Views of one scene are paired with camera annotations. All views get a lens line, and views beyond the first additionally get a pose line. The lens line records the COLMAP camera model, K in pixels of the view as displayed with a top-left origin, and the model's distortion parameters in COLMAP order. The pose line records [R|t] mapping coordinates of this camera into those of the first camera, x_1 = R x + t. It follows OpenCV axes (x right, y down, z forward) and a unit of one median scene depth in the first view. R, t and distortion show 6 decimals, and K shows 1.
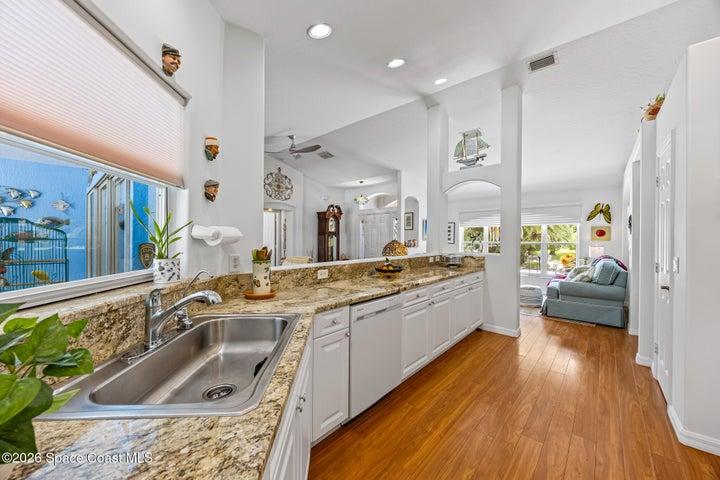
lens RADIAL K [[273.5, 0, 360.1], [0, 273.5, 239.1], [0, 0, 1]] dist [-0.003561, 0.000141]
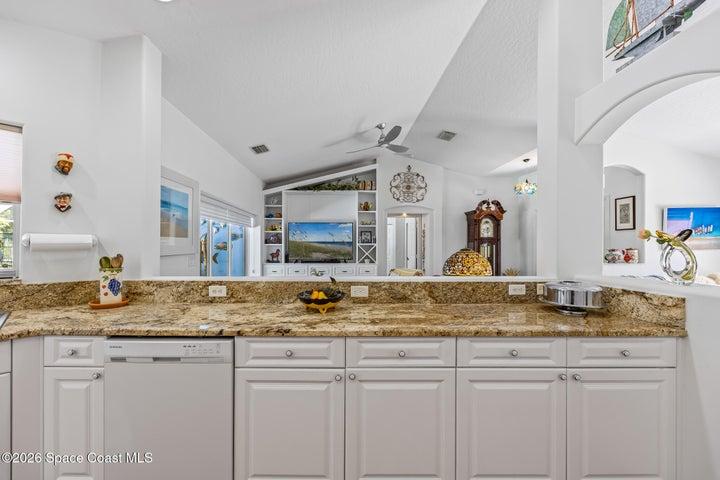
lens RADIAL K [[276.5, 0, 338.3], [0, 276.5, 251.8], [0, 0, 1]] dist [-0.003915, 0.000507]
pose [[0.659119, 0.012071, -0.751942, 0.283089], [0.000013, 0.999871, 0.016062, 0.001066], [0.752039, -0.010596, 0.659033, 0.303308]]
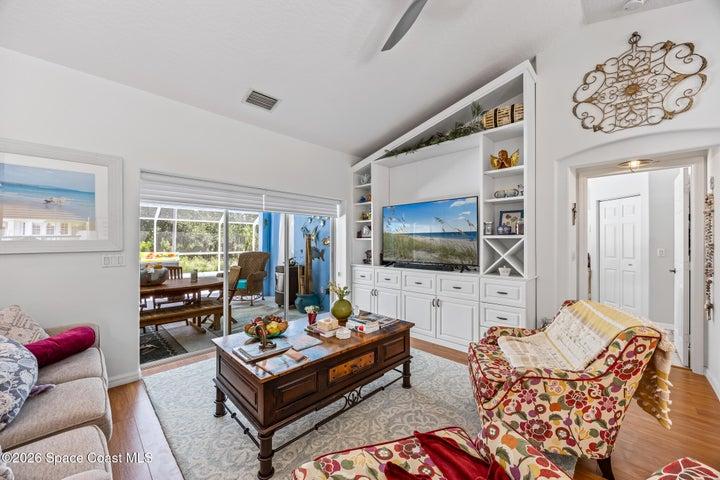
lens RADIAL K [[276.5, 0, 359.8], [0, 276.5, 244.0], [0, 0, 1]] dist [-0.003915, 0.000507]
pose [[-0.062318, 0.003149, -0.998051, 0.086932], [-0.003410, 0.999989, 0.003368, 0.001749], [0.998051, 0.003613, -0.062306, 0.856445]]
